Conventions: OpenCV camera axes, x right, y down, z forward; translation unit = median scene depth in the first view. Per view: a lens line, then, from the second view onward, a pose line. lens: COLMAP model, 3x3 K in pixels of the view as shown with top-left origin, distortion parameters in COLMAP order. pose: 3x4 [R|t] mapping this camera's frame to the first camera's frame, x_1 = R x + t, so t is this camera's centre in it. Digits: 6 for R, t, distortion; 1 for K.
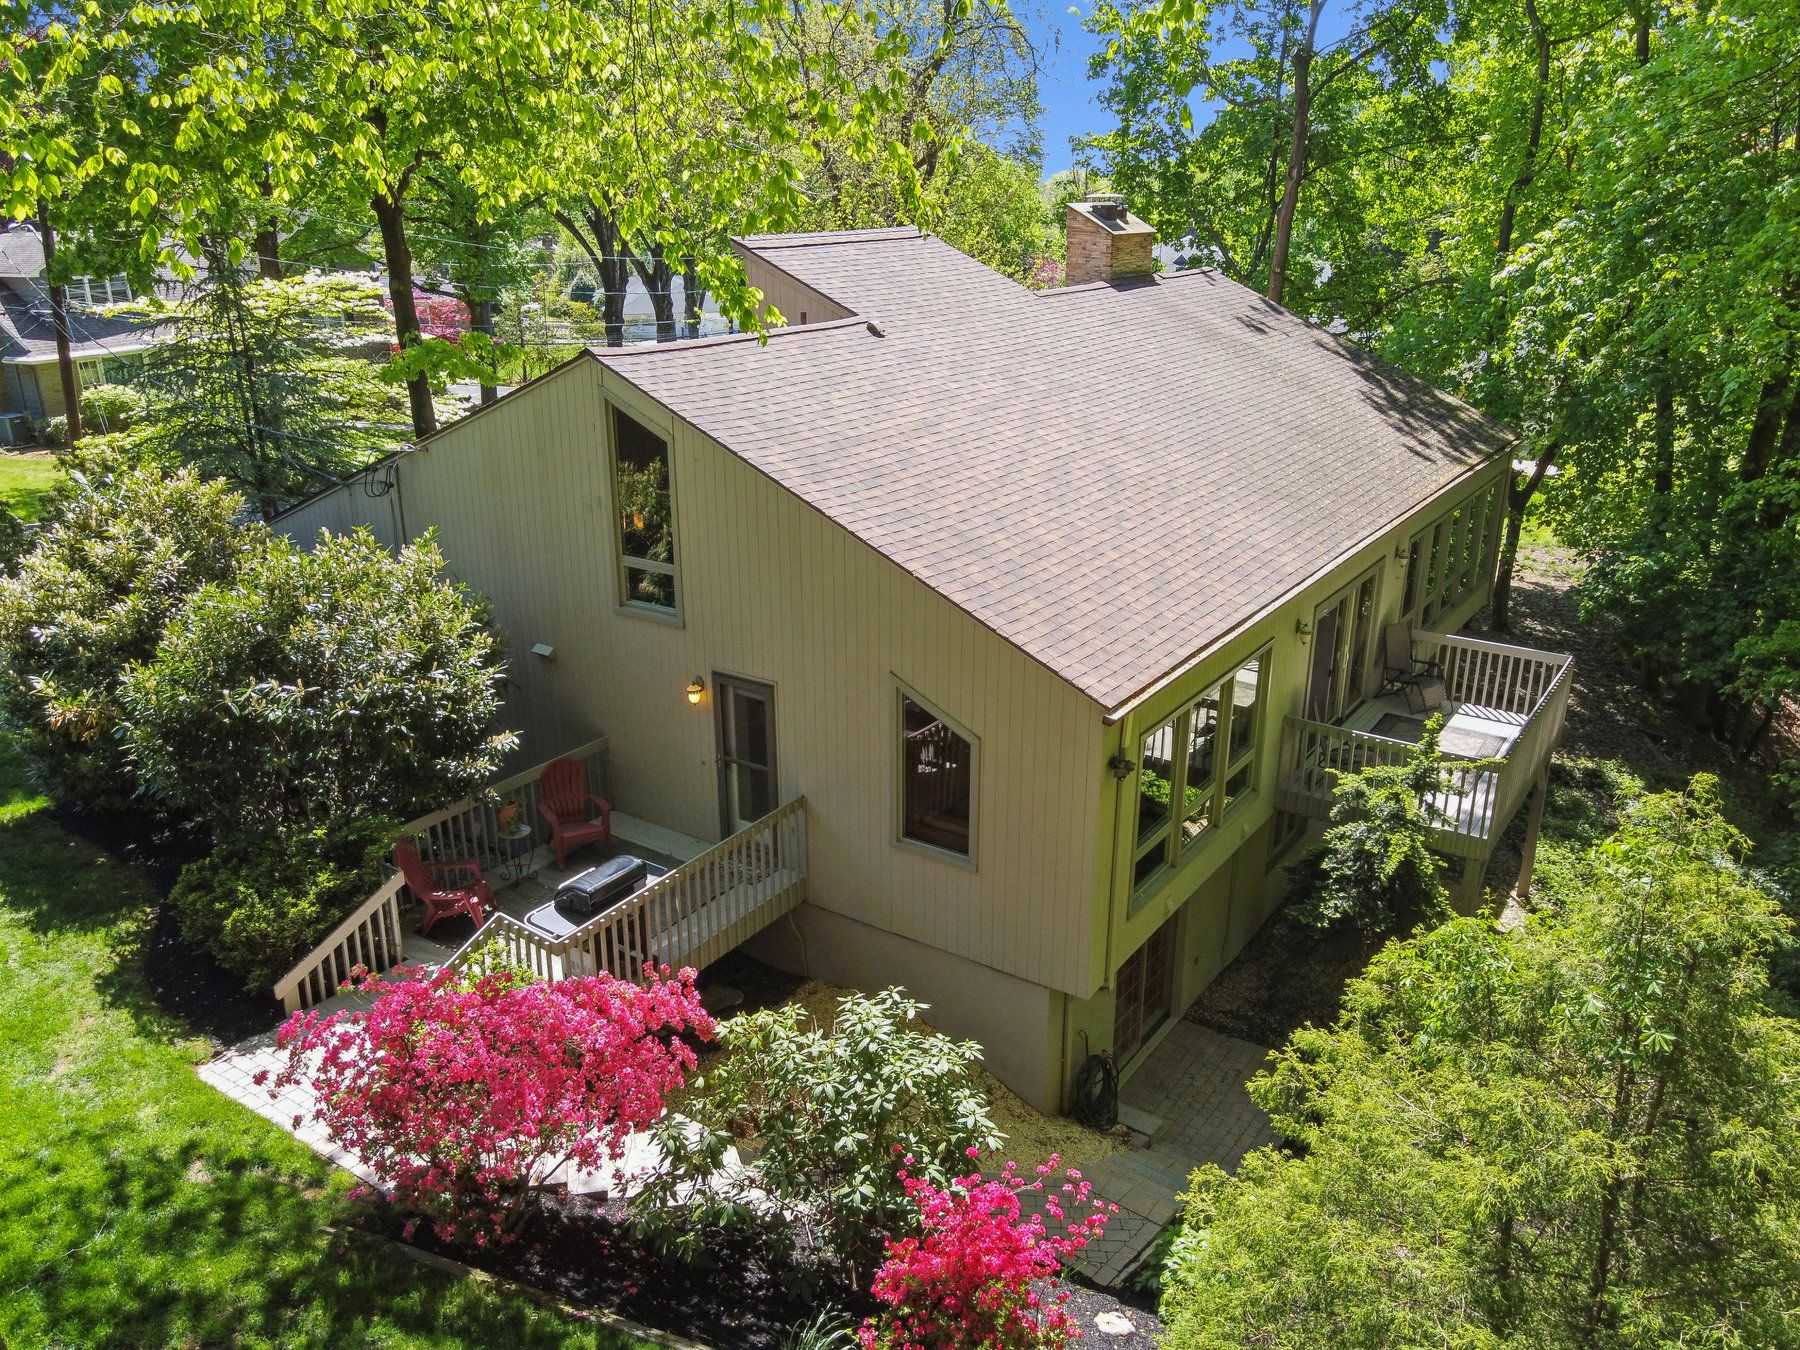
lens RADIAL K [[1377.0, 0, 900.0], [0, 1377.0, 675.0], [0, 0, 1]] dist [0.004879, 0.003731]
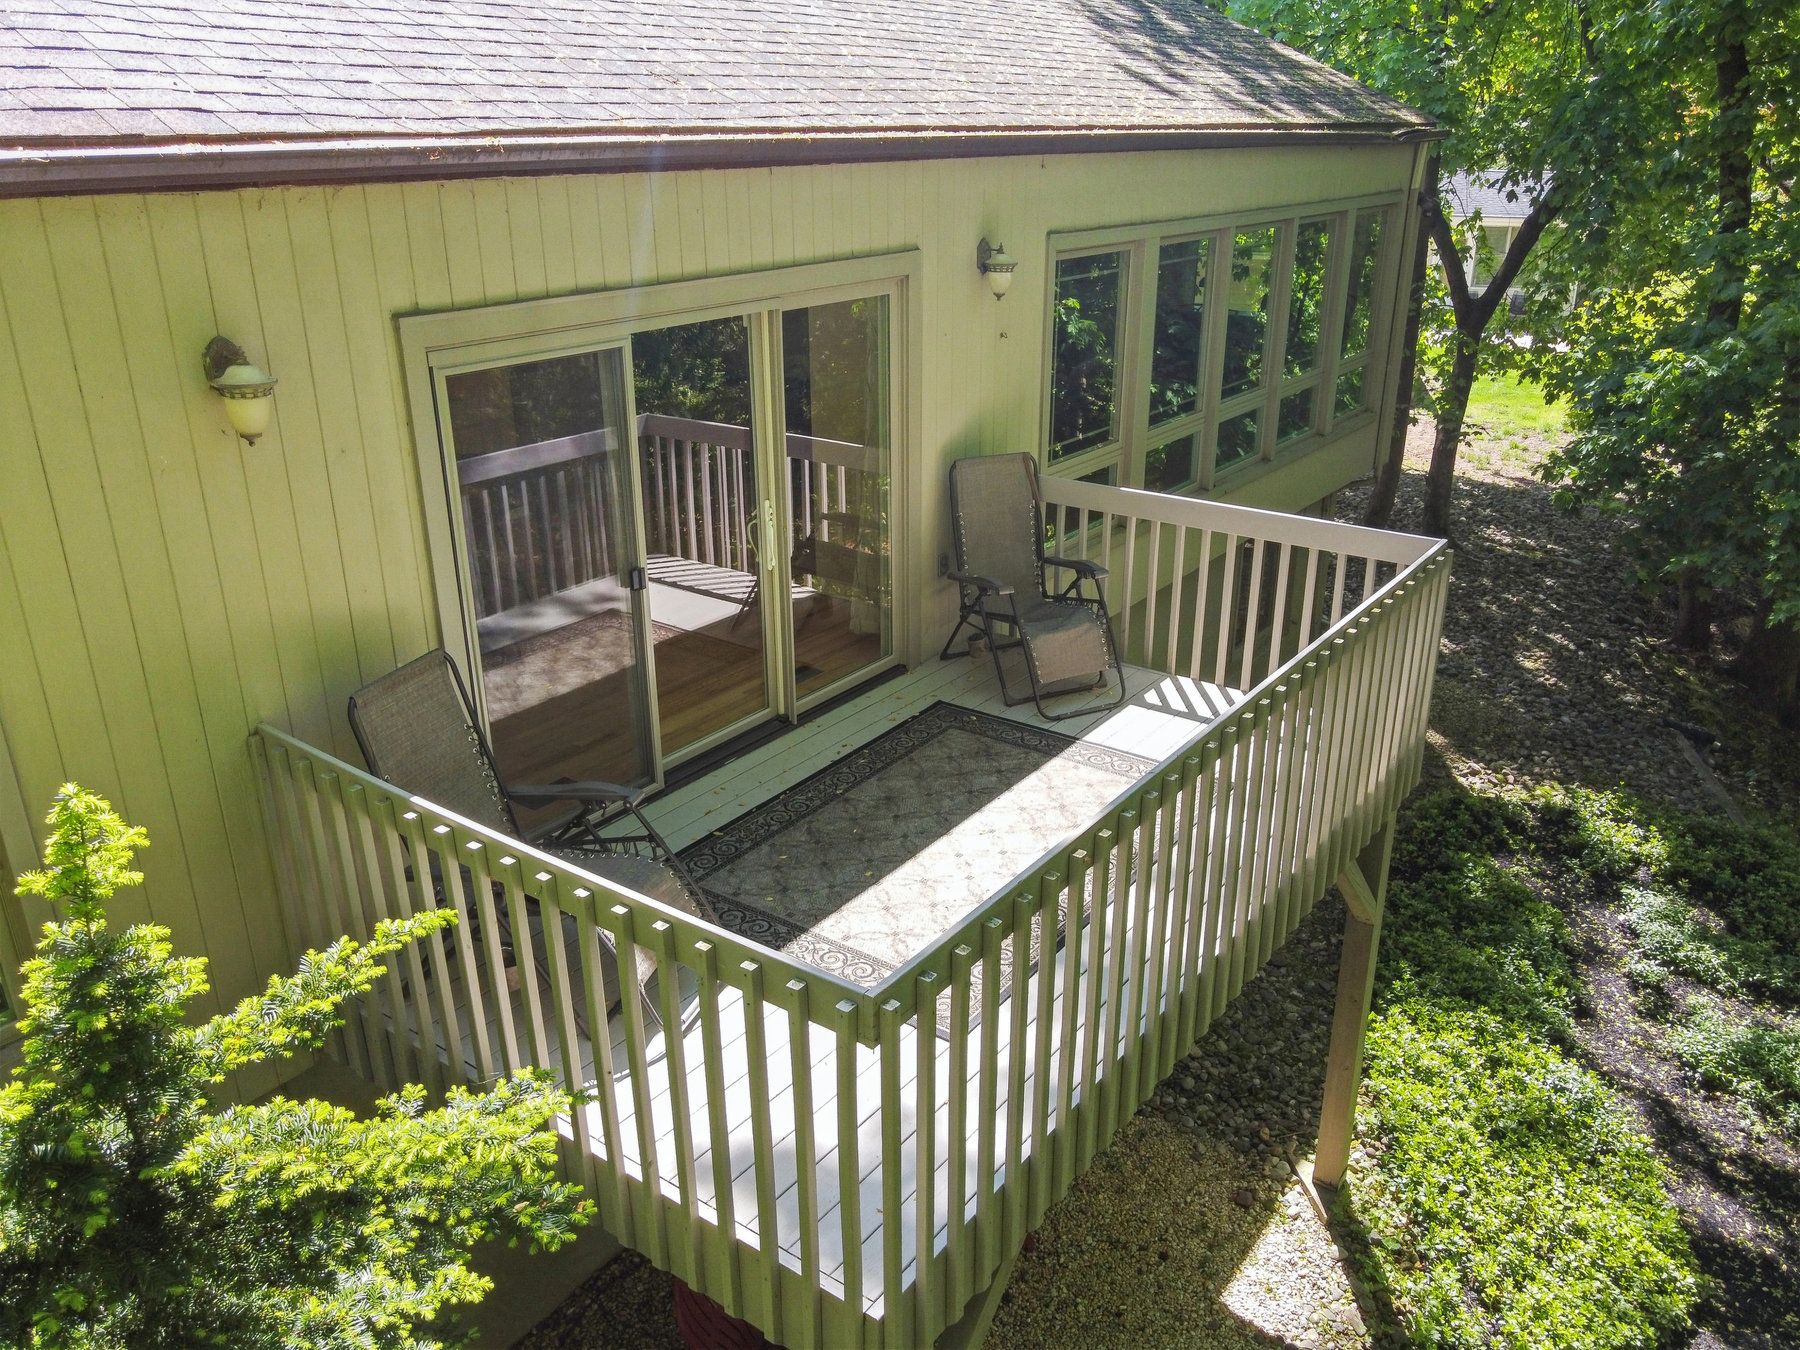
lens RADIAL K [[1377.0, 0, 900.0], [0, 1377.0, 675.0], [0, 0, 1]] dist [0.004879, 0.003731]
pose [[0.999603, 0.009284, -0.026598, 0.328618], [-0.008304, 0.999292, 0.036702, 0.006864], [0.026920, -0.036466, 0.998972, 0.596593]]
